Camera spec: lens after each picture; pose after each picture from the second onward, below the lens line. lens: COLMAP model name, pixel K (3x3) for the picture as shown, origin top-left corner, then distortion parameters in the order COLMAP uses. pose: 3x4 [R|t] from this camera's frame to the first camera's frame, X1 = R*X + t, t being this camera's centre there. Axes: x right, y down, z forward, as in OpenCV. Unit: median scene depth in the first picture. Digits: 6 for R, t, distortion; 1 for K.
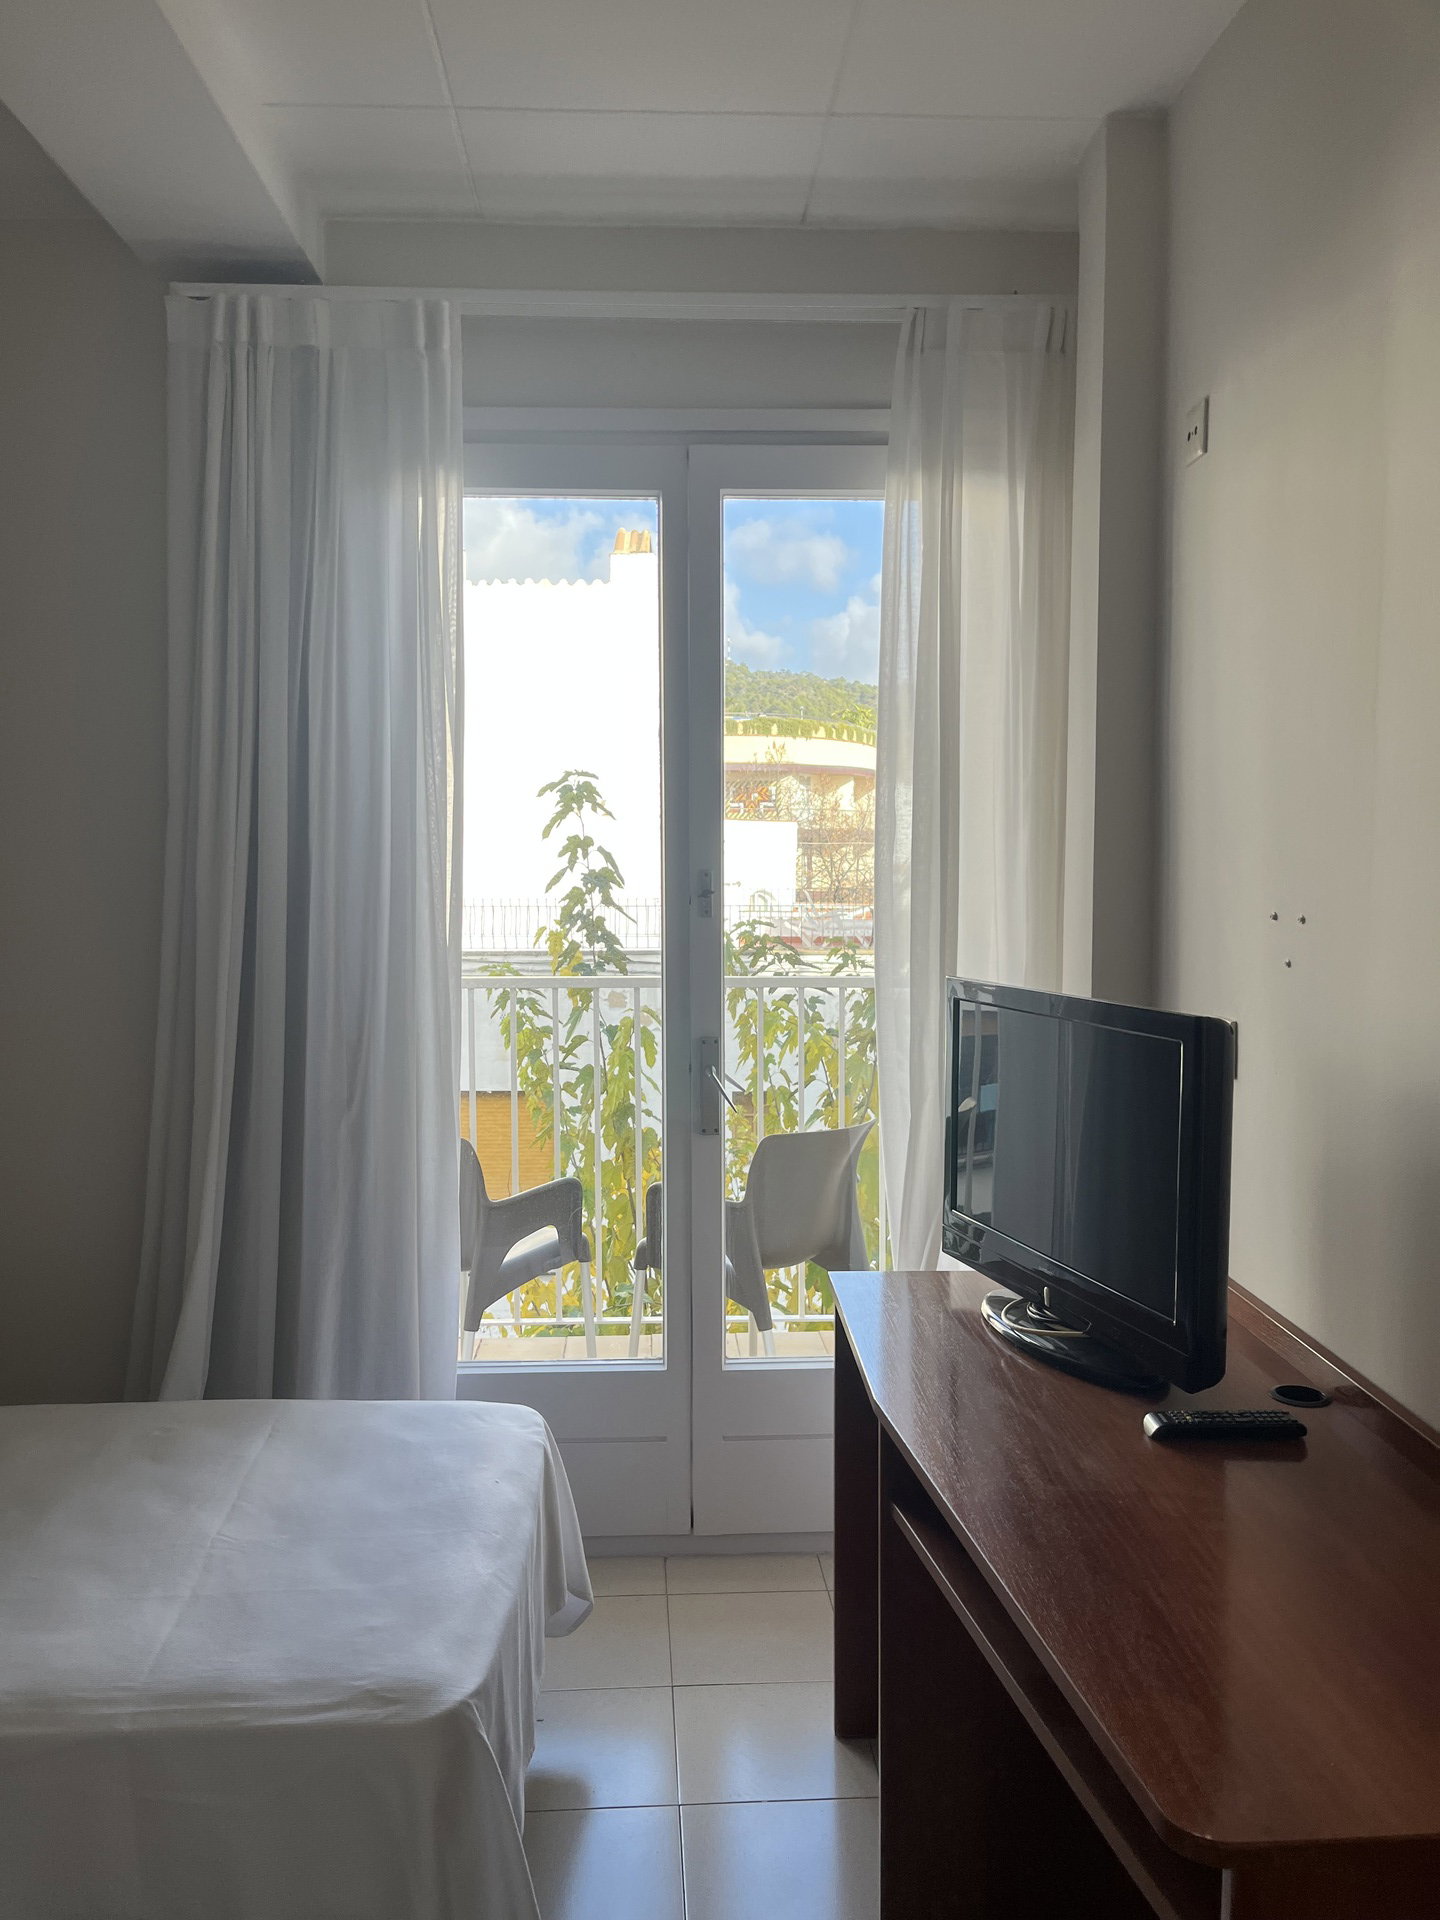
lens RADIAL K [[1452.9, 0, 726.4], [0, 1452.9, 965.0], [0, 0, 1]] dist [0.002356, -0.078469]
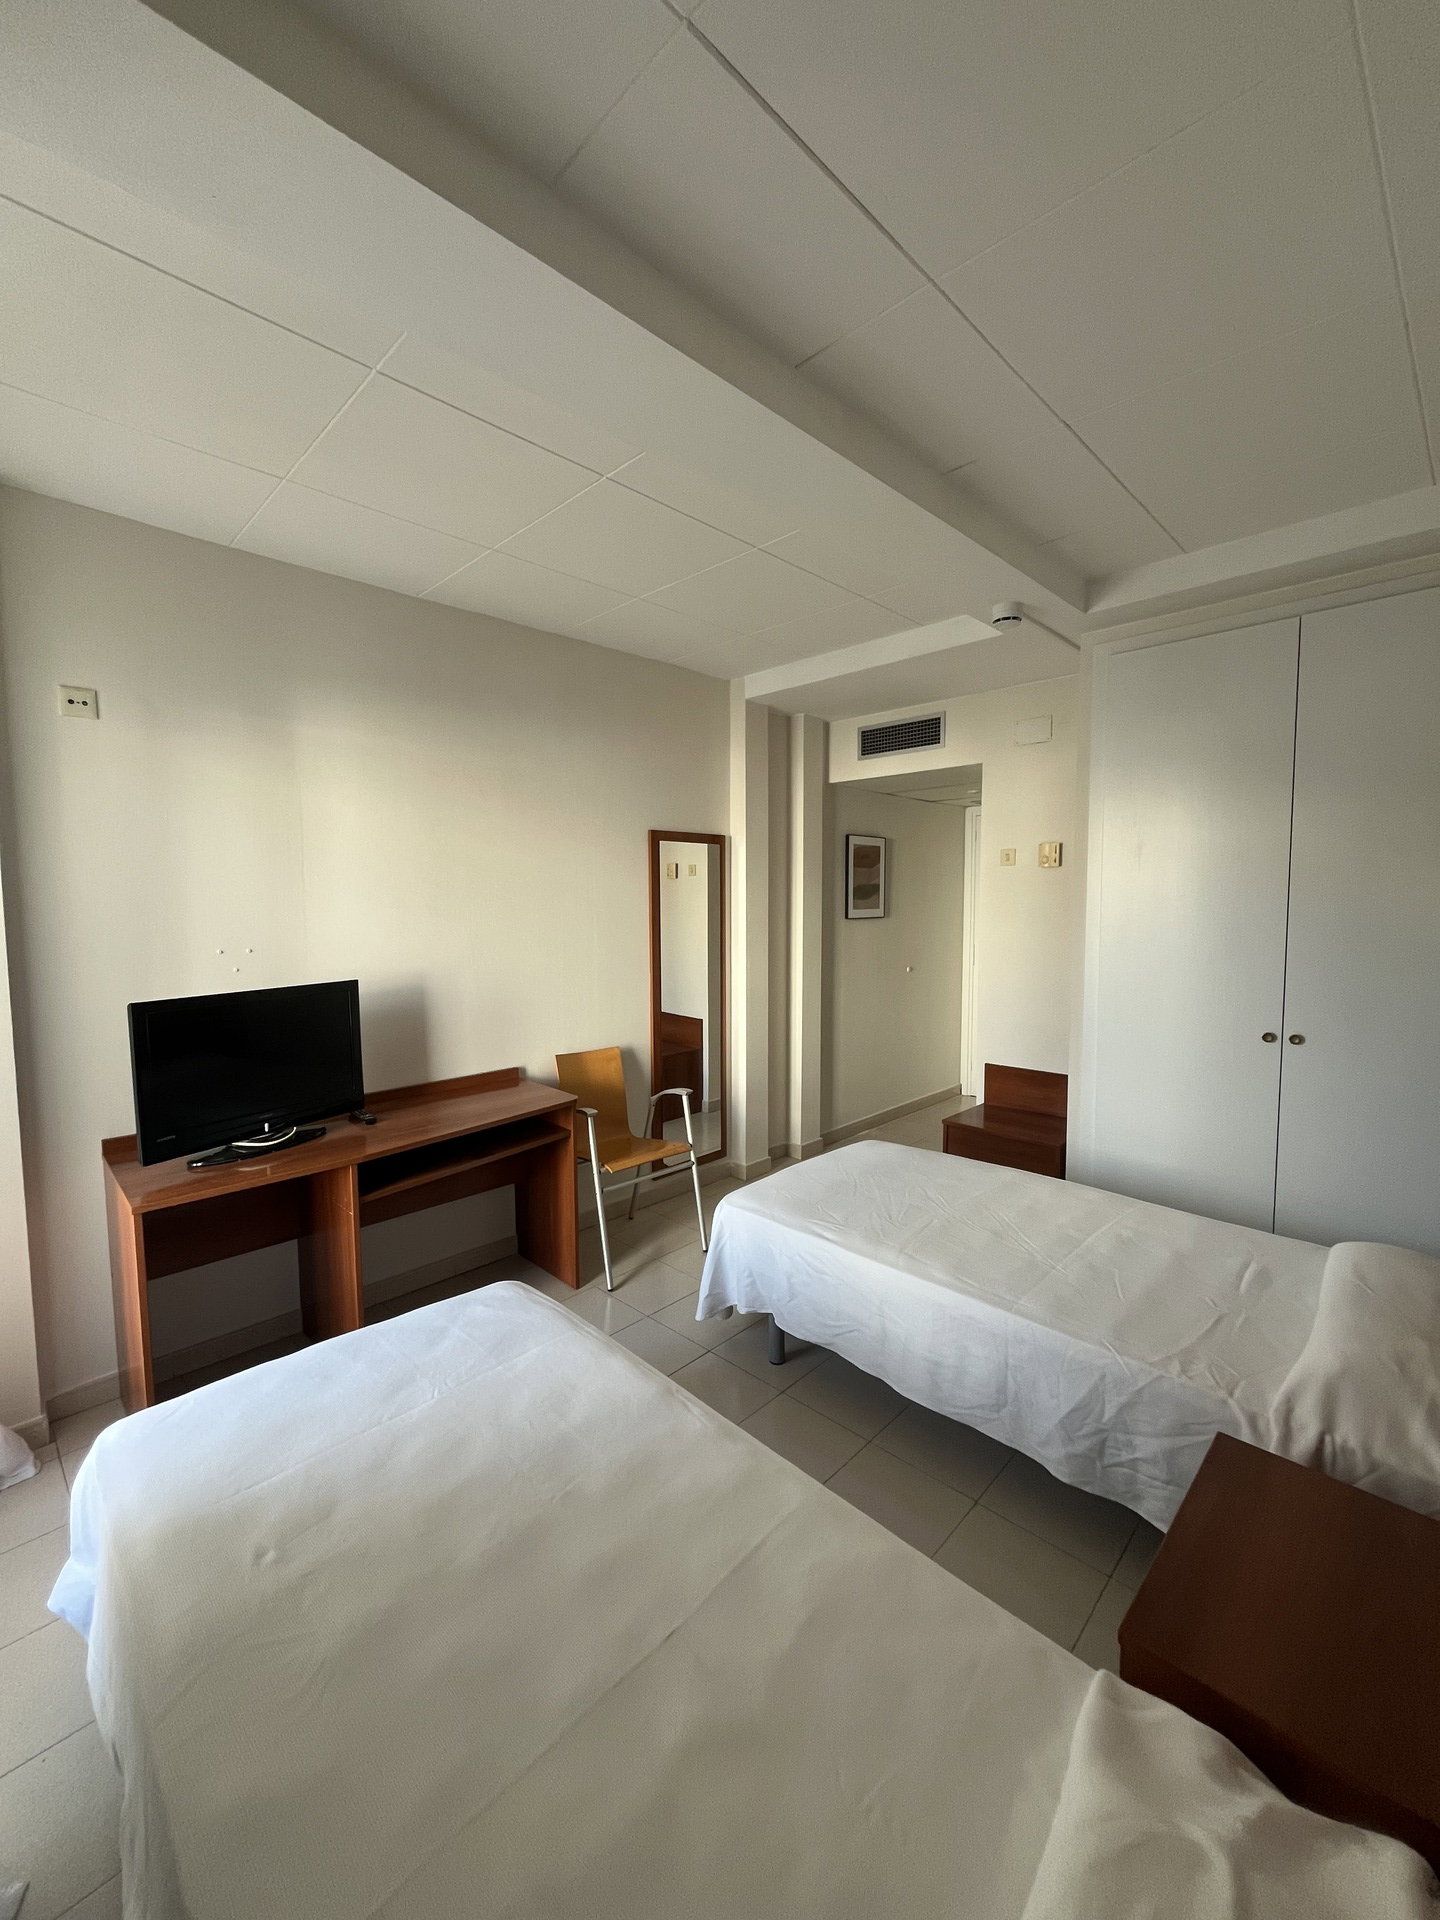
lens RADIAL K [[779.7, 0, 715.8], [0, 779.7, 953.4], [0, 0, 1]] dist [-0.002629, 0.000031]
pose [[-0.662861, -0.045067, 0.747385, -0.726765], [0.074005, 0.989356, 0.125293, -0.092116], [-0.745076, 0.138362, -0.652470, 0.800782]]
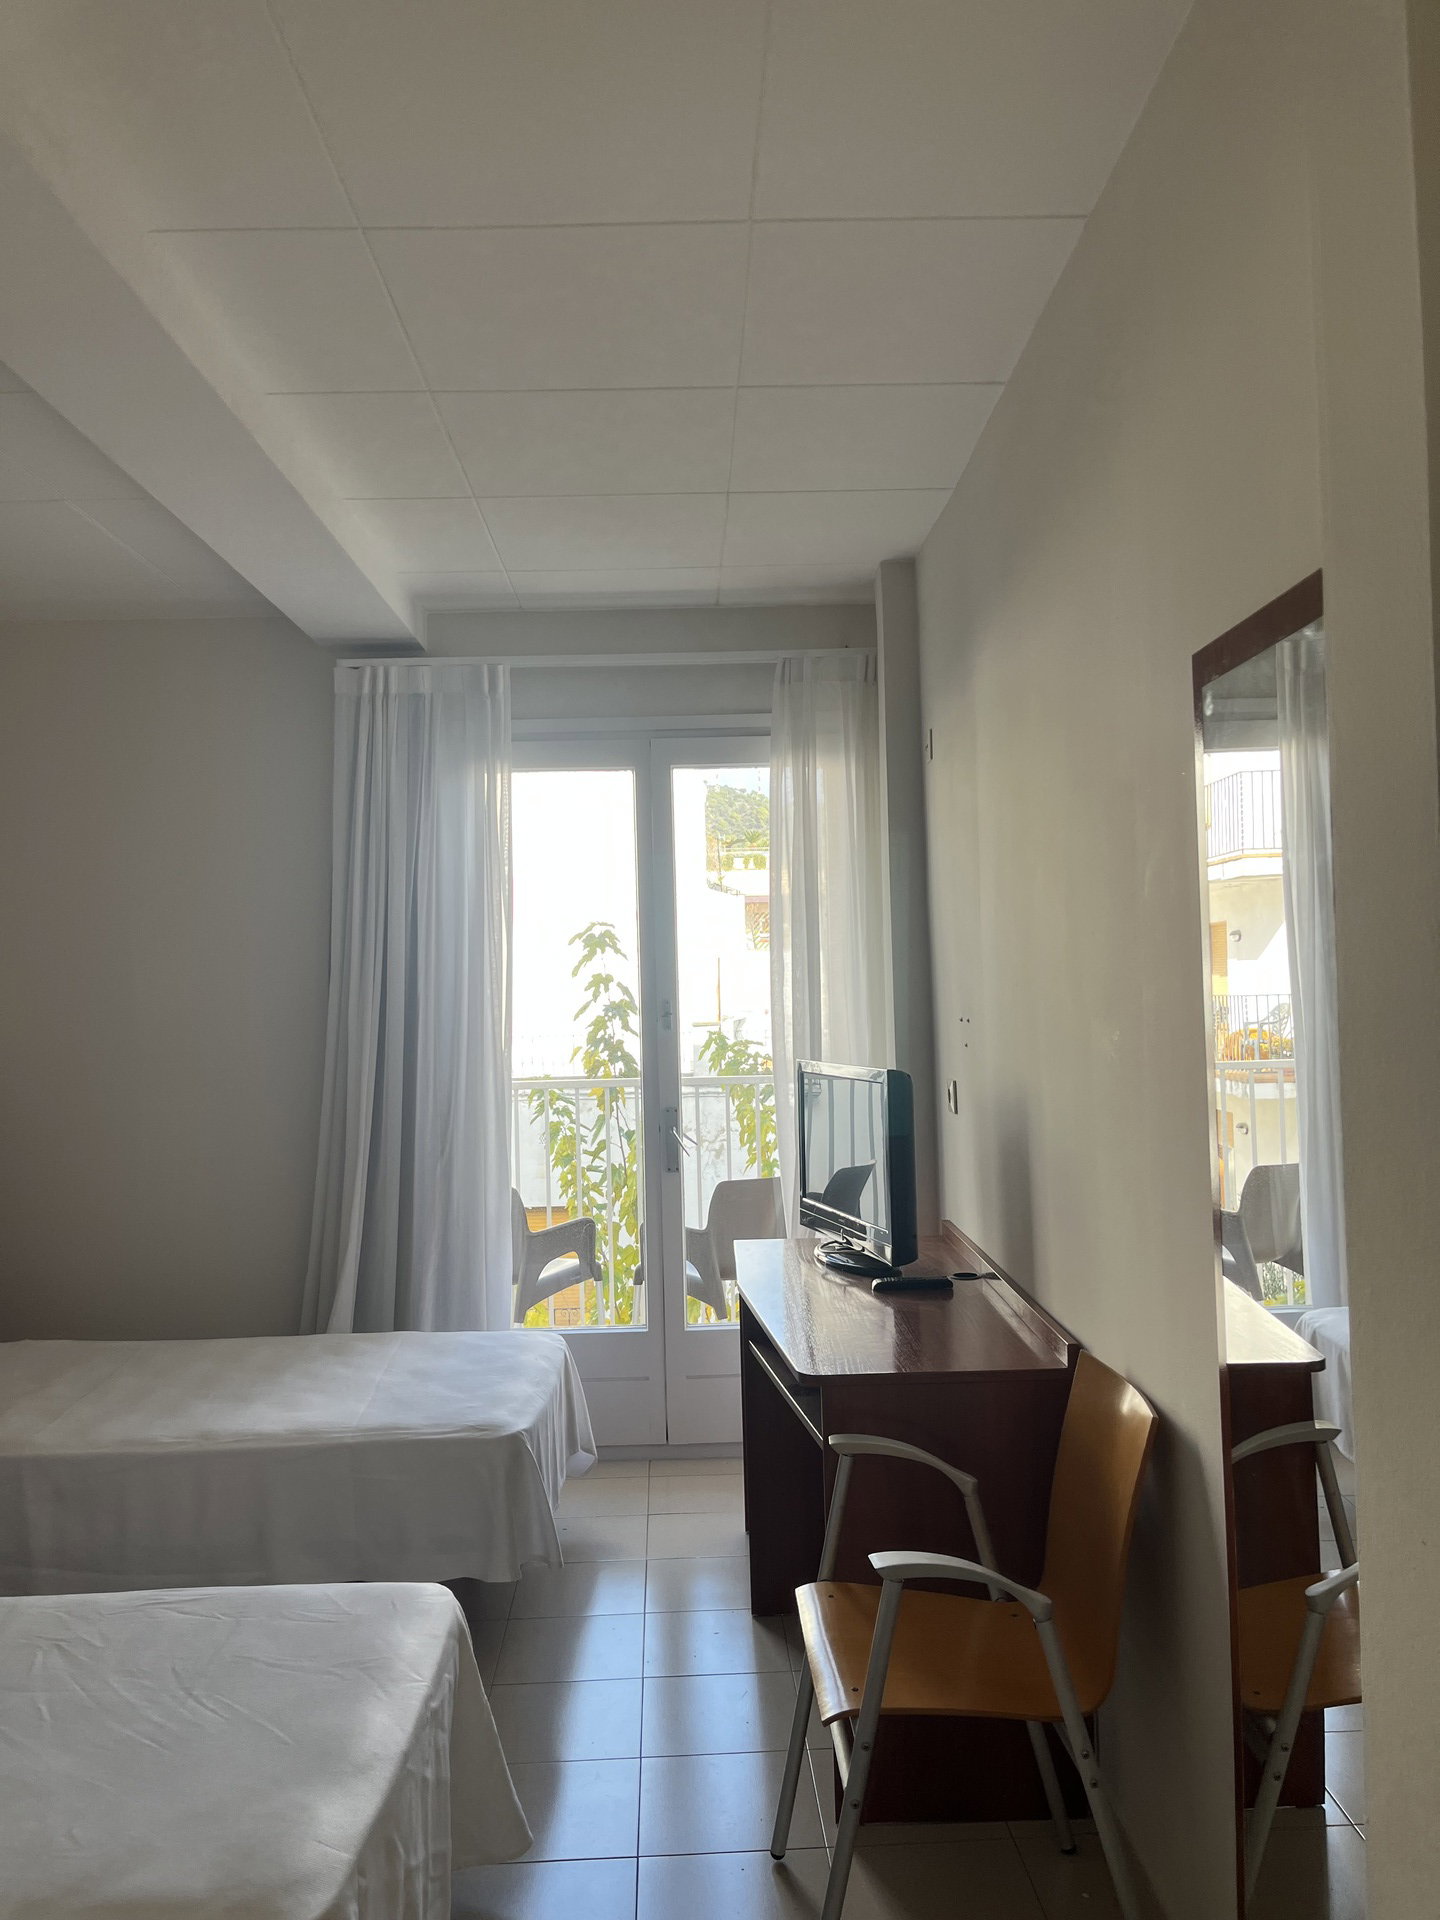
lens RADIAL K [[1464.9, 0, 720.0], [0, 1464.9, 960.0], [0, 0, 1]] dist [0.035124, -0.003112]
pose [[0.999301, -0.022271, -0.030033, 0.093788], [0.019433, 0.995600, -0.091668, 0.037701], [0.031942, 0.091020, 0.995337, -0.592758]]
